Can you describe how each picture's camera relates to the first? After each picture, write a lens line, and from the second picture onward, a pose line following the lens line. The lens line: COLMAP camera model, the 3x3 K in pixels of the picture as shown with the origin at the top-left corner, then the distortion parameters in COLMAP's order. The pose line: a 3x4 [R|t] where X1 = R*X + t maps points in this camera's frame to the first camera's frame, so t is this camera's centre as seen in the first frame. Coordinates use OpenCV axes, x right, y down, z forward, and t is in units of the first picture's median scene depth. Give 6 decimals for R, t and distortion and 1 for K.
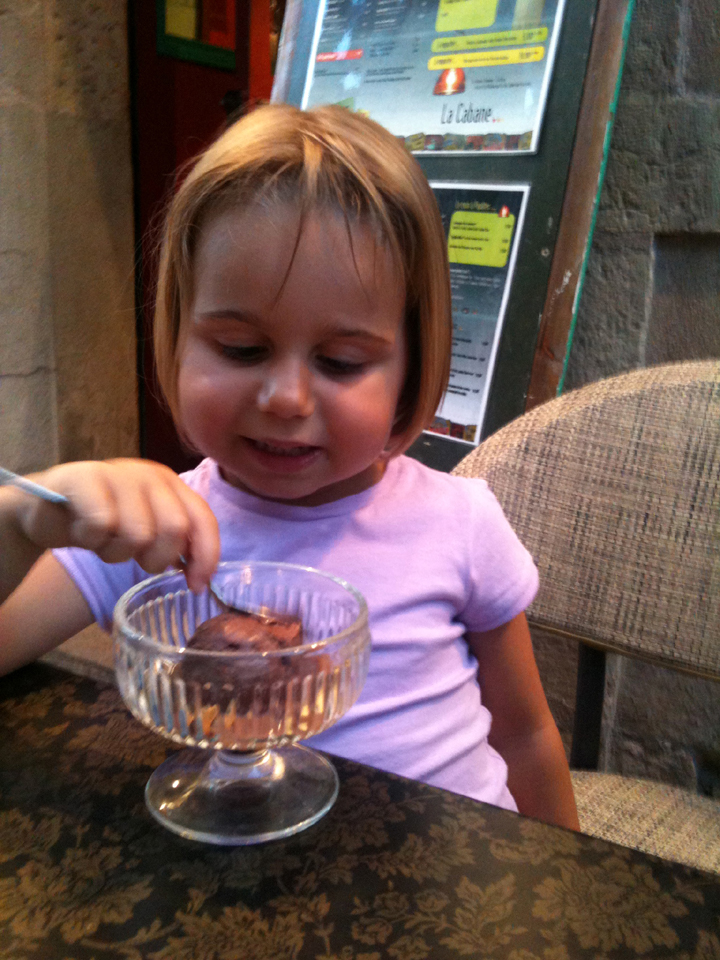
lens RADIAL K [[950.6, 0, 351.8], [0, 950.6, 470.2], [0, 0, 1]] dist [-0.092871, 0.000000]
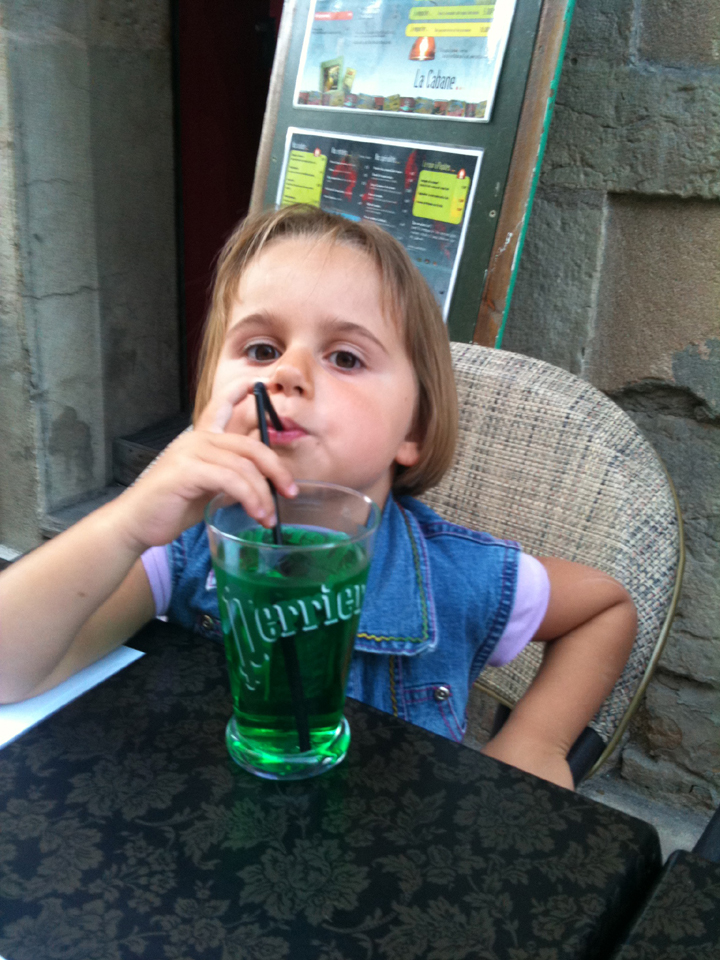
lens RADIAL K [[950.6, 0, 361.5], [0, 950.6, 482.7], [0, 0, 1]] dist [-0.092871, 0.000000]
pose [[0.996723, 0.035996, -0.072442, 0.132210], [-0.026759, 0.991839, 0.124660, -0.045135], [0.076338, -0.122313, 0.989551, -0.152203]]
